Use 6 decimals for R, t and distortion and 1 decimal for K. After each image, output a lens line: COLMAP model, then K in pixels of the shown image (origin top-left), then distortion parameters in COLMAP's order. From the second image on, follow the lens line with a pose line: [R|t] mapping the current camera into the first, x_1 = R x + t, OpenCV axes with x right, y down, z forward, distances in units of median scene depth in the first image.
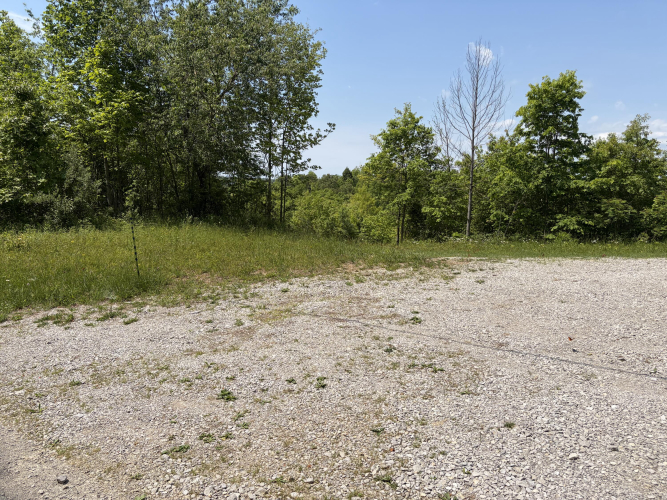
lens RADIAL K [[485.3, 0, 332.4], [0, 485.3, 248.4], [0, 0, 1]] dist [0.026705, -0.036453]
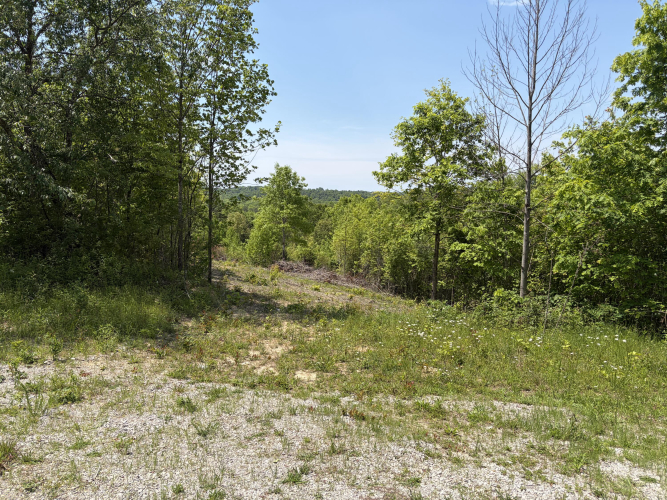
lens RADIAL K [[485.3, 0, 334.7], [0, 485.3, 250.6], [0, 0, 1]] dist [0.026705, -0.036453]
pose [[0.964064, 0.019043, -0.264987, 0.221045], [-0.024601, 0.999541, -0.017673, -0.063690], [0.264529, 0.023557, 0.964090, 0.402616]]
